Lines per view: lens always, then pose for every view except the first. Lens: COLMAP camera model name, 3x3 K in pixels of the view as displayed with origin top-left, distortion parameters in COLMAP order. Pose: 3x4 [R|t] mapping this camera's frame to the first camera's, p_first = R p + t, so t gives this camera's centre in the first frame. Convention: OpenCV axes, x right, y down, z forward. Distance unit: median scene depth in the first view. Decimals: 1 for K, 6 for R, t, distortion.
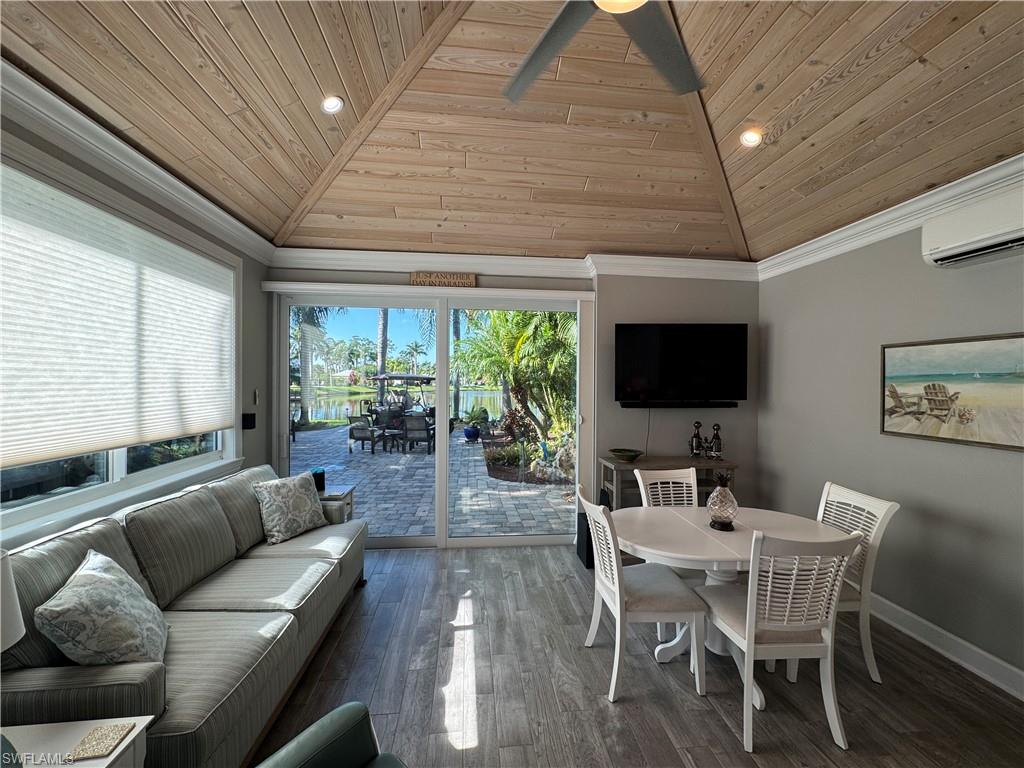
lens RADIAL K [[409.9, 0, 511.6], [0, 409.9, 383.8], [0, 0, 1]] dist [0.000483, 0.000040]
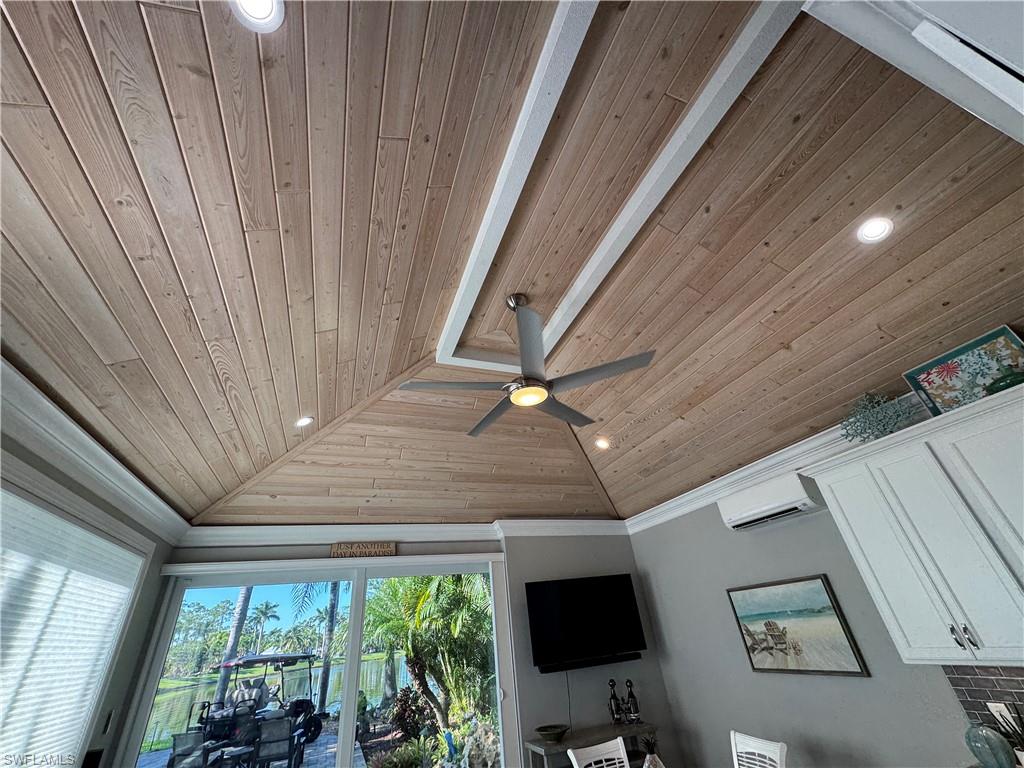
lens RADIAL K [[409.9, 0, 511.9], [0, 409.9, 382.6], [0, 0, 1]] dist [0.000483, 0.000040]
pose [[0.963015, 0.047581, 0.265213, -0.048792], [0.100765, 0.849272, -0.518251, -0.016132], [-0.249897, 0.525808, 0.813067, -0.086058]]
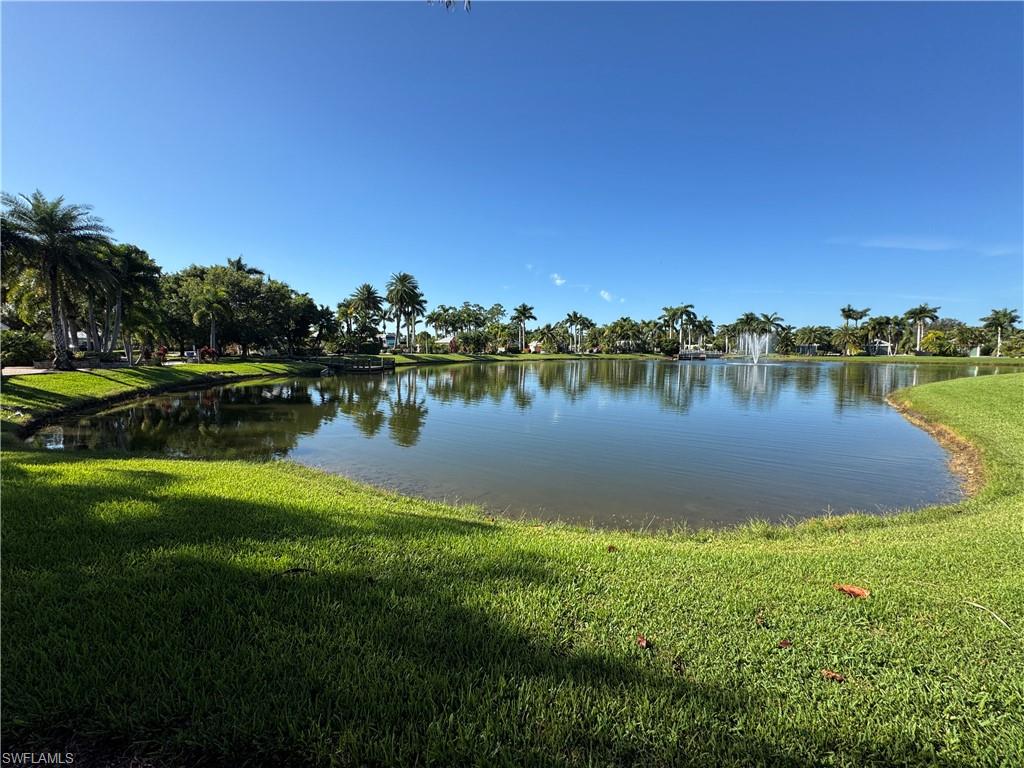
lens RADIAL K [[409.9, 0, 511.1], [0, 409.9, 385.0], [0, 0, 1]] dist [0.000483, 0.000040]
pose [[0.949247, 0.025264, -0.313516, 0.327877], [-0.000039, 0.996778, 0.080207, 0.013348], [0.314532, -0.076124, 0.946190, 1.627904]]
